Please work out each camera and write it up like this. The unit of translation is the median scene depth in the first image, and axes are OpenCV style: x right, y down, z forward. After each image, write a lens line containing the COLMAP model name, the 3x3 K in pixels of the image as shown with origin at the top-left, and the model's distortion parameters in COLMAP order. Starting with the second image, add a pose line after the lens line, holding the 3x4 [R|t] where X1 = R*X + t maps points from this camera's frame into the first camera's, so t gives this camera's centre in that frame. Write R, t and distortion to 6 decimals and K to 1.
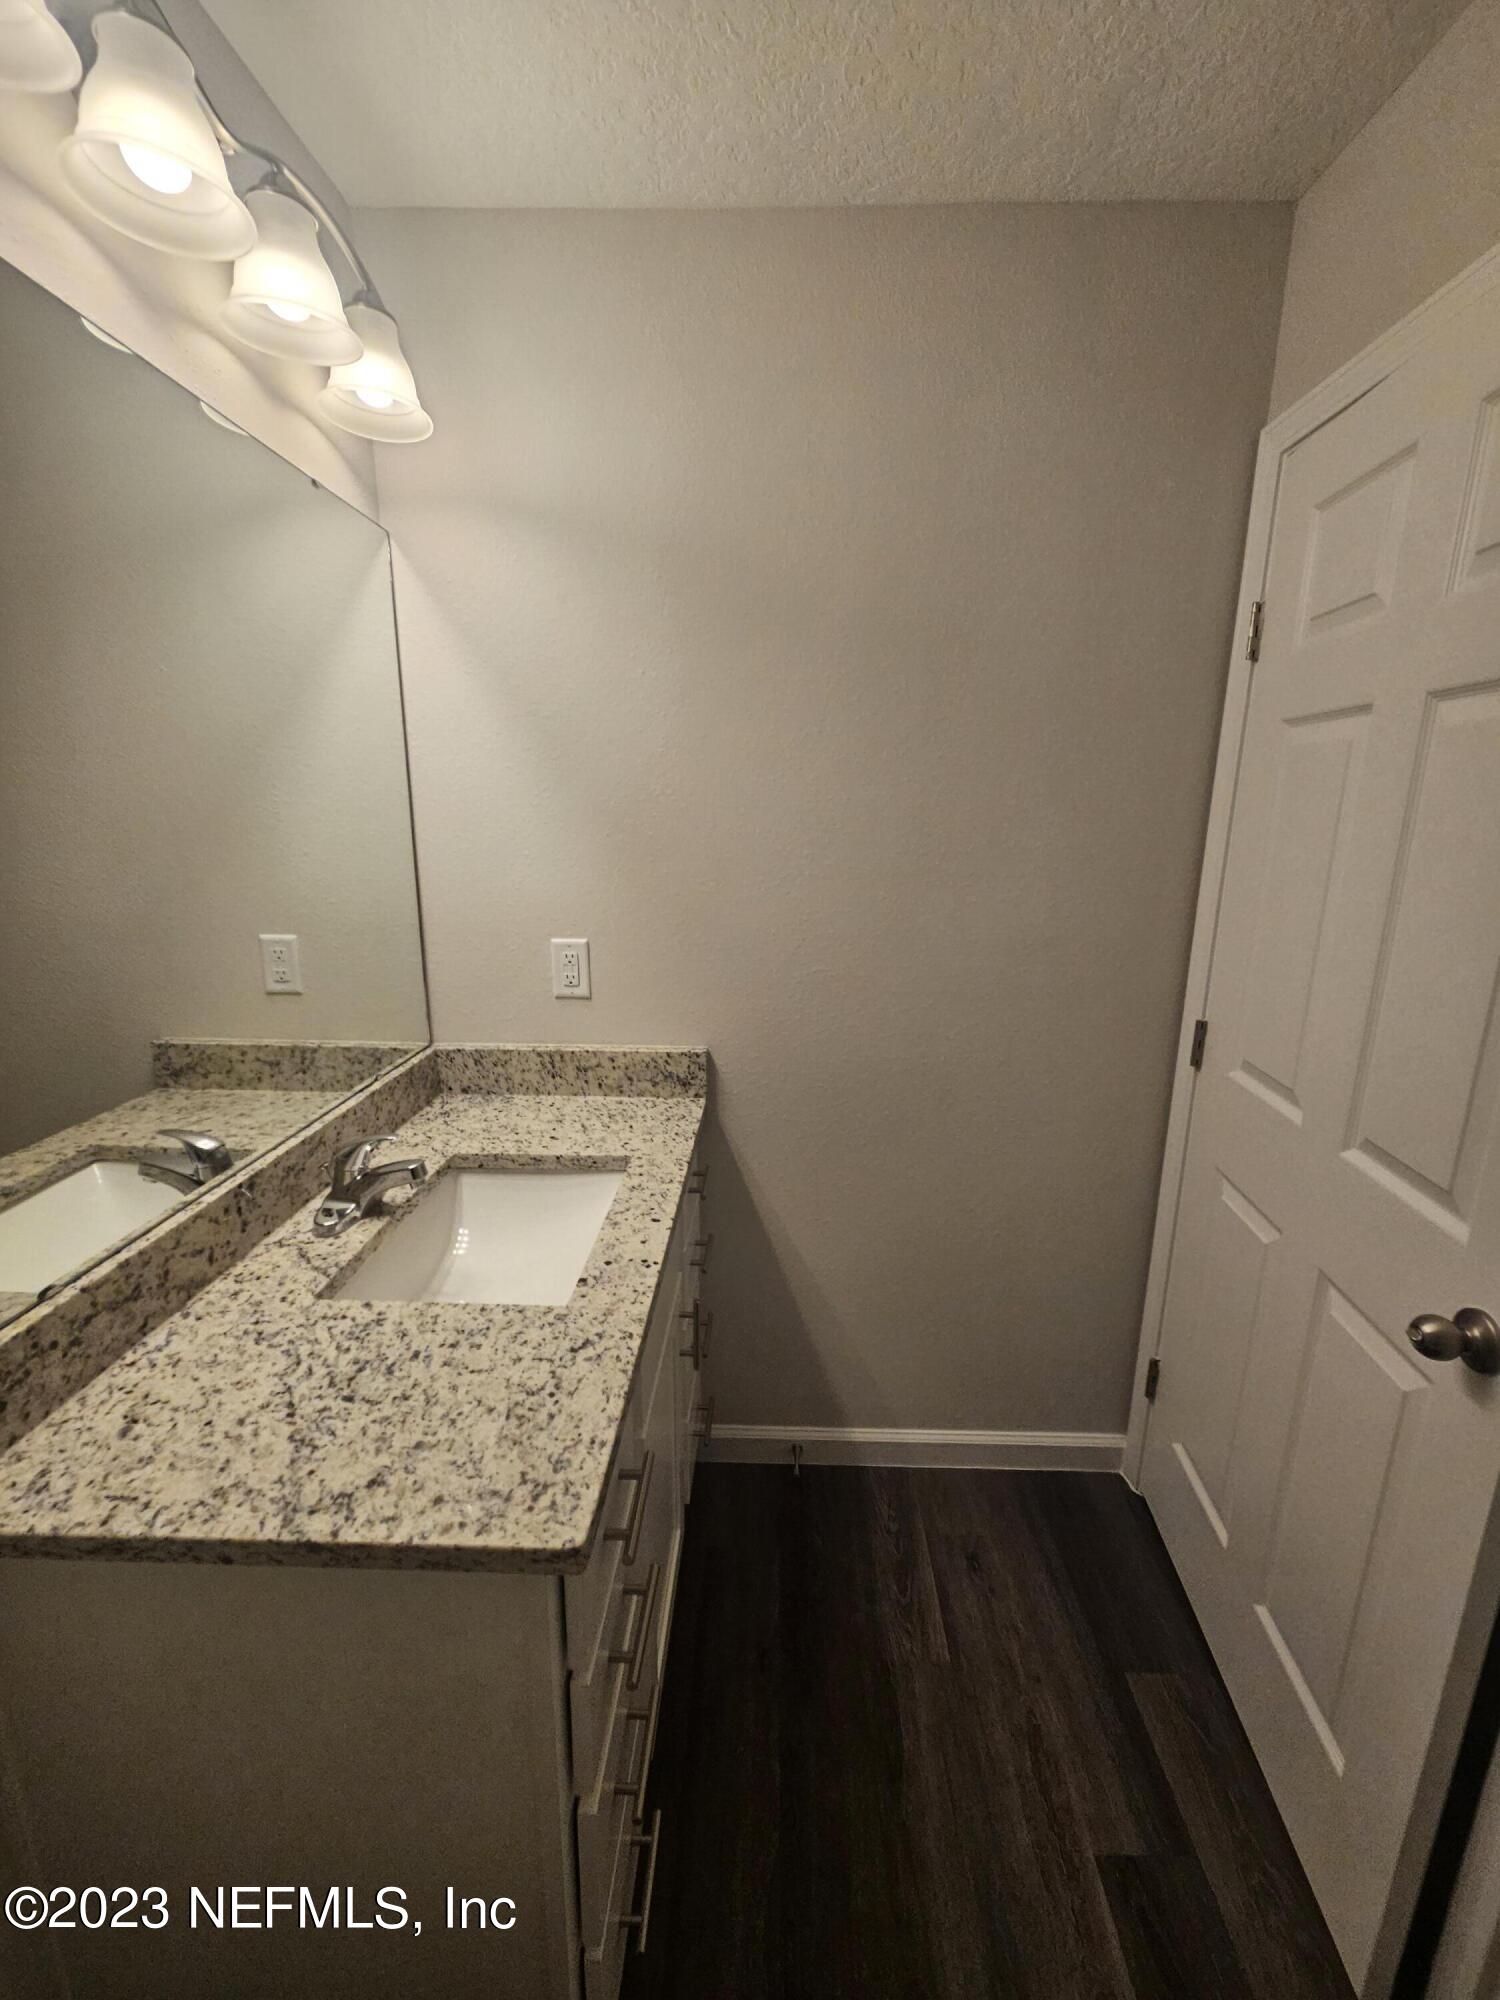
lens RADIAL K [[820.0, 0, 758.1], [0, 820.0, 1001.1], [0, 0, 1]] dist [0.000079, -0.000590]
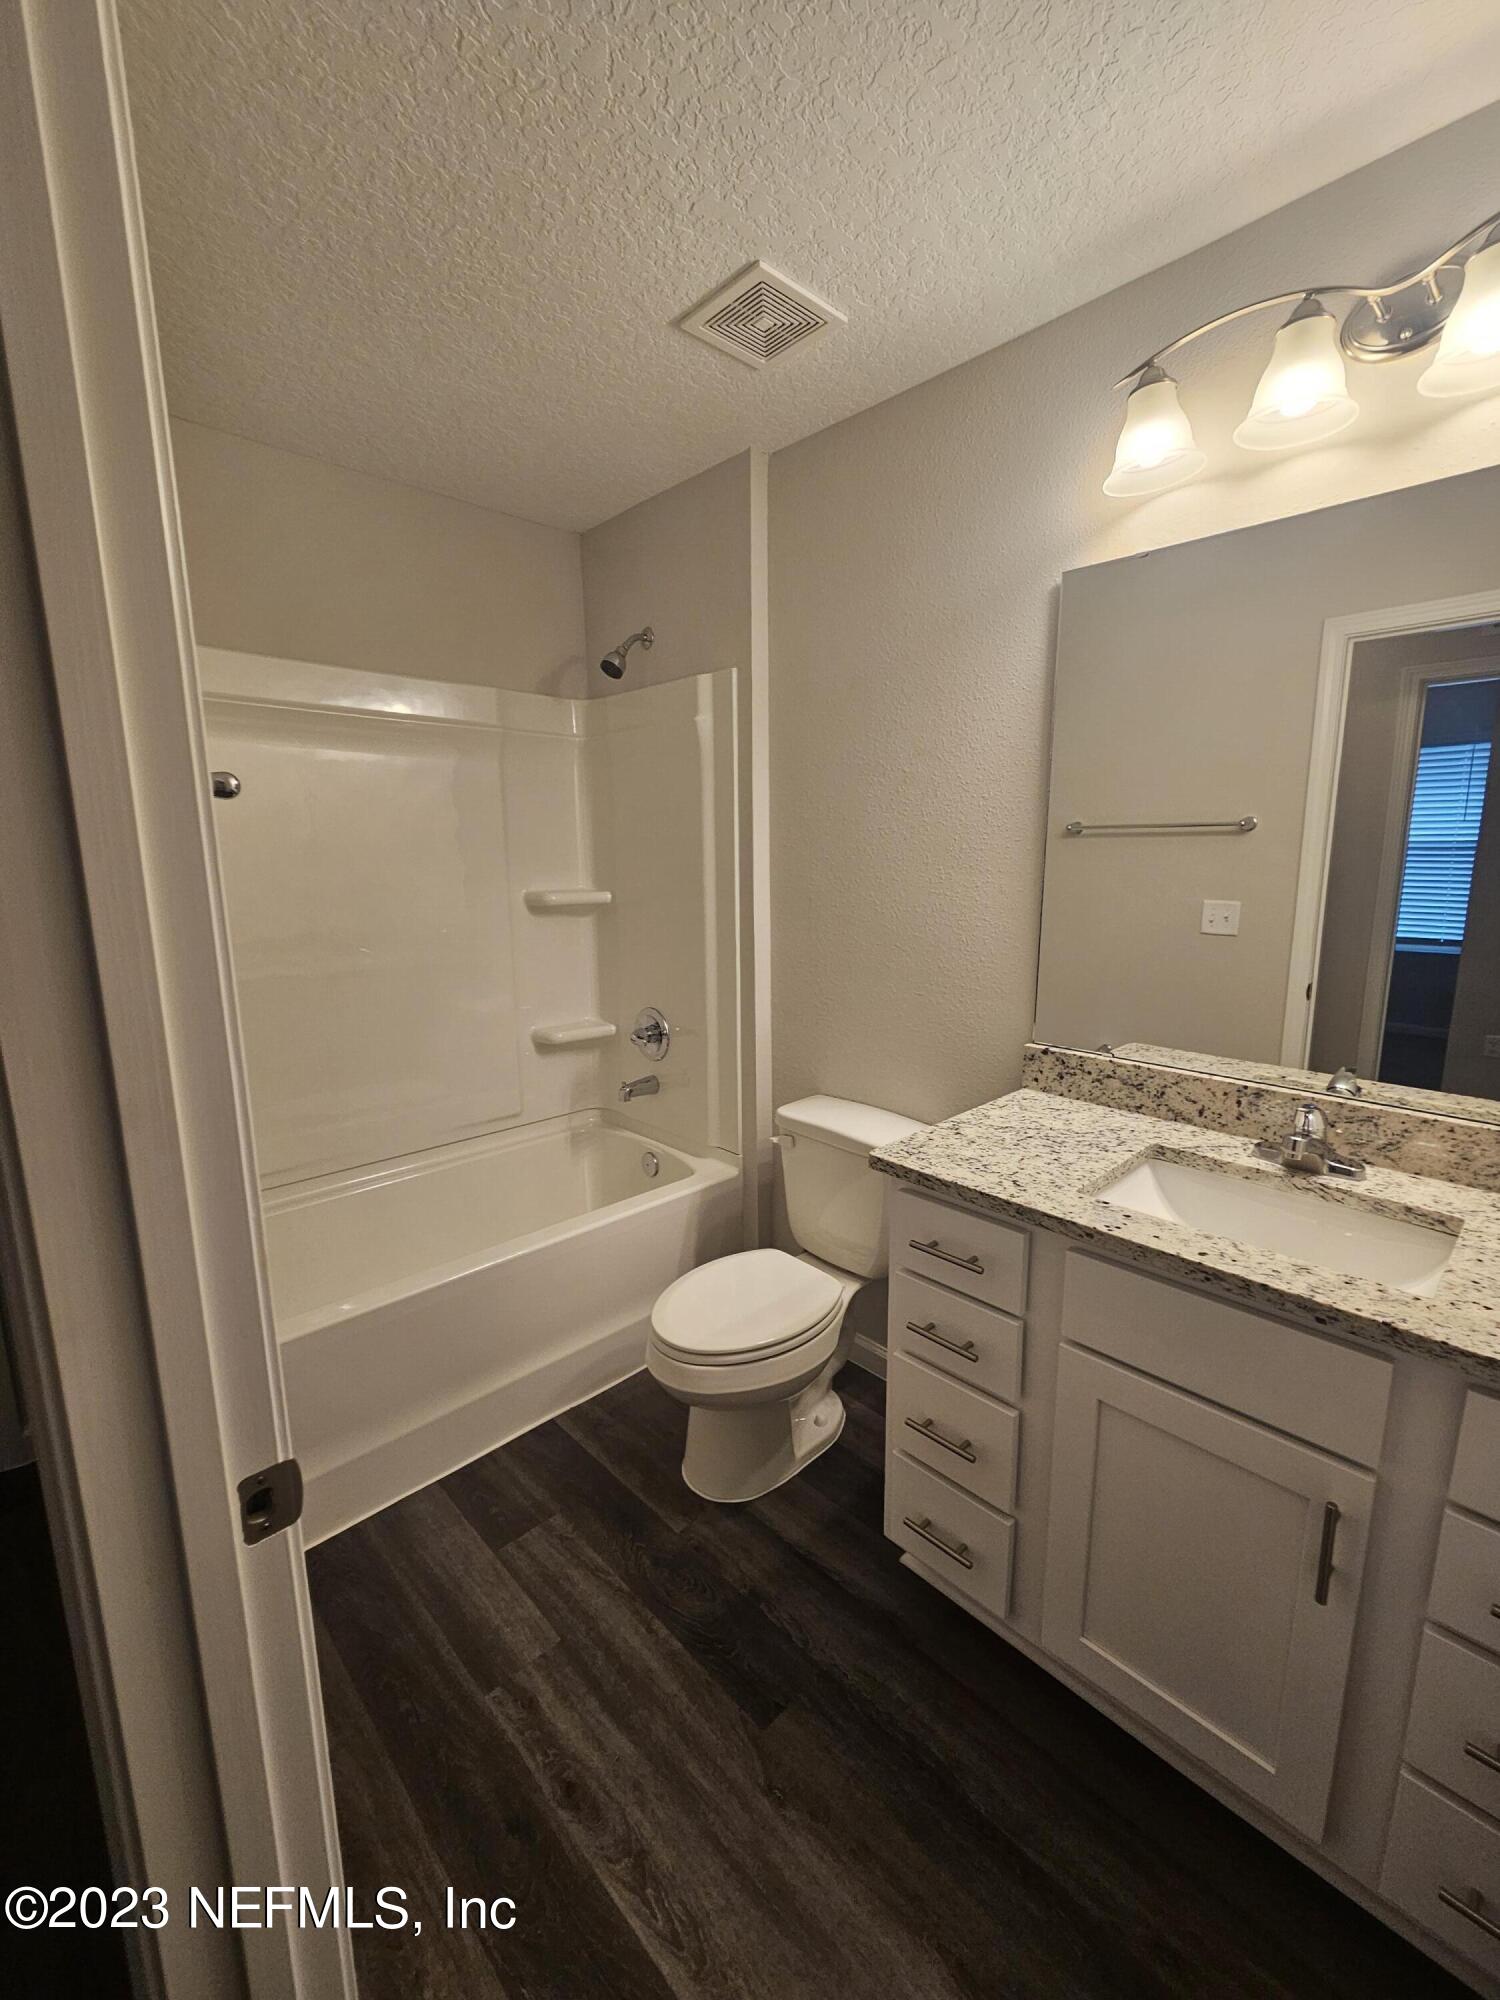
lens RADIAL K [[820.0, 0, 751.1], [0, 820.0, 997.5], [0, 0, 1]] dist [0.000079, -0.000590]
pose [[-0.708899, 0.114311, -0.695985, 1.065848], [-0.164358, 0.932839, 0.320620, -0.262044], [0.685893, 0.341678, -0.642501, 1.485363]]
